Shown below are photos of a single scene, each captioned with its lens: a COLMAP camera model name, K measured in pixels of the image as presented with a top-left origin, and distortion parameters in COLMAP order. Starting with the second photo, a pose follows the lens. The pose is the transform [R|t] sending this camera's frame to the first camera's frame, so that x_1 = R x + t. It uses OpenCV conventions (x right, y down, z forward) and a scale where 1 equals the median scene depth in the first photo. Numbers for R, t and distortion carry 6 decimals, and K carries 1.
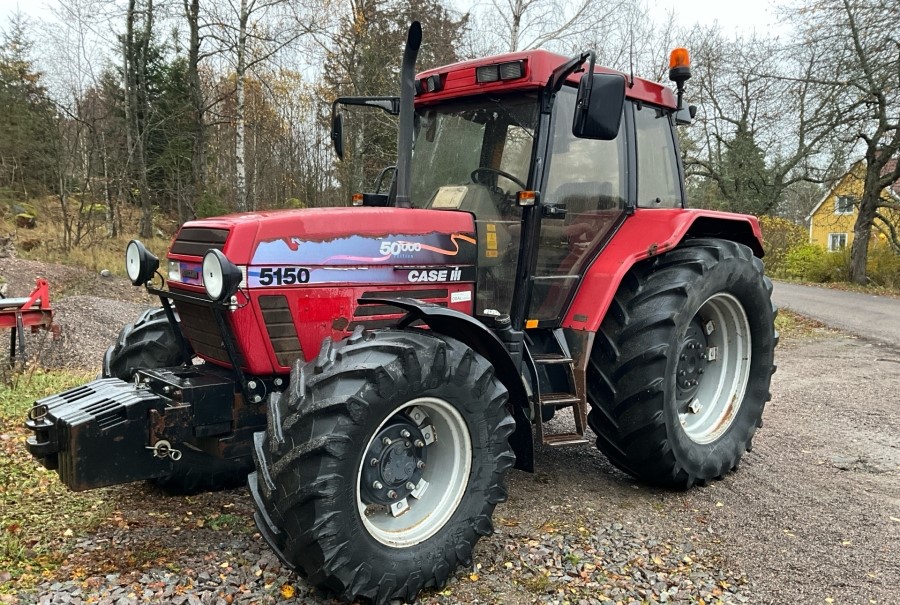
lens RADIAL K [[737.2, 0, 449.9], [0, 737.2, 327.7], [0, 0, 1]] dist [0.114747, -0.192388]
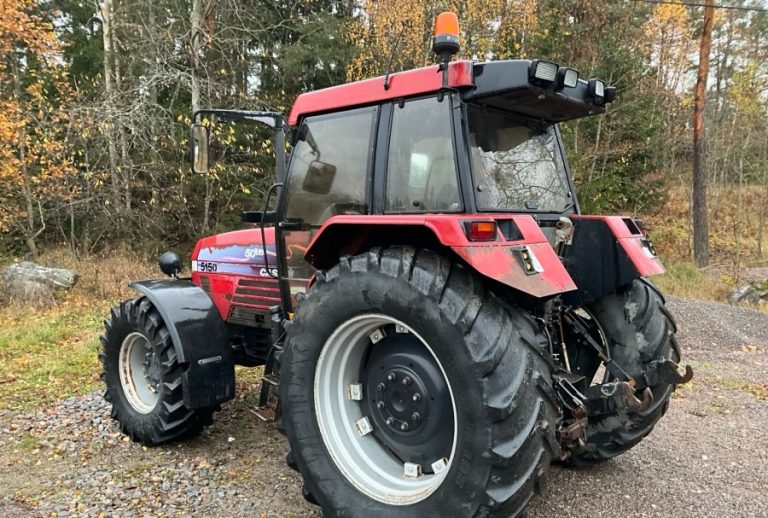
lens RADIAL K [[629.1, 0, 384.0], [0, 629.1, 280.5], [0, 0, 1]] dist [0.114747, -0.192388]
pose [[0.093793, 0.050545, -0.994308, 1.277306], [-0.120232, 0.991976, 0.039085, -0.135860], [0.988305, 0.115881, 0.099118, 1.146982]]
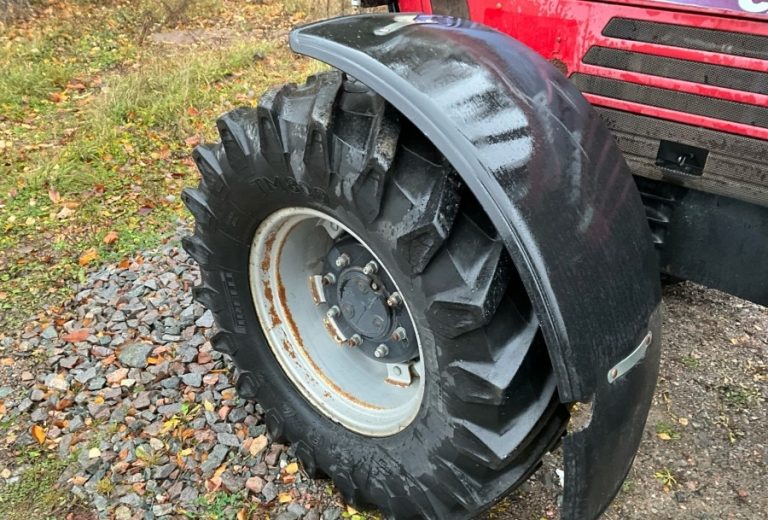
lens RADIAL K [[629.1, 0, 384.0], [0, 629.1, 281.5], [0, 0, 1]] dist [0.114747, -0.192388]
pose [[0.081127, 0.479888, -0.873571, 0.319440], [-0.143434, 0.872958, 0.466230, -0.068979], [0.986329, 0.087476, 0.139653, 0.783935]]
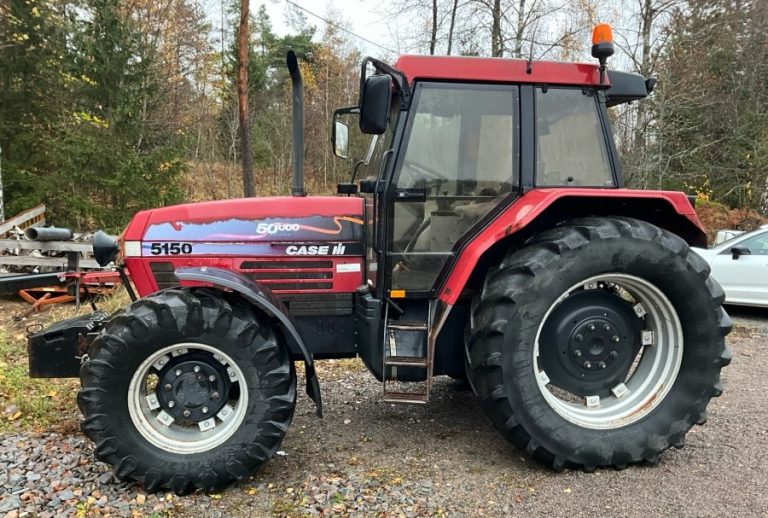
lens RADIAL K [[629.1, 0, 384.0], [0, 629.1, 280.5], [0, 0, 1]] dist [0.114747, -0.192388]
pose [[0.833534, 0.045729, -0.550572, 0.697101], [-0.053178, 0.998582, 0.002430, -0.029971], [0.549903, 0.027253, 0.834784, 0.191974]]
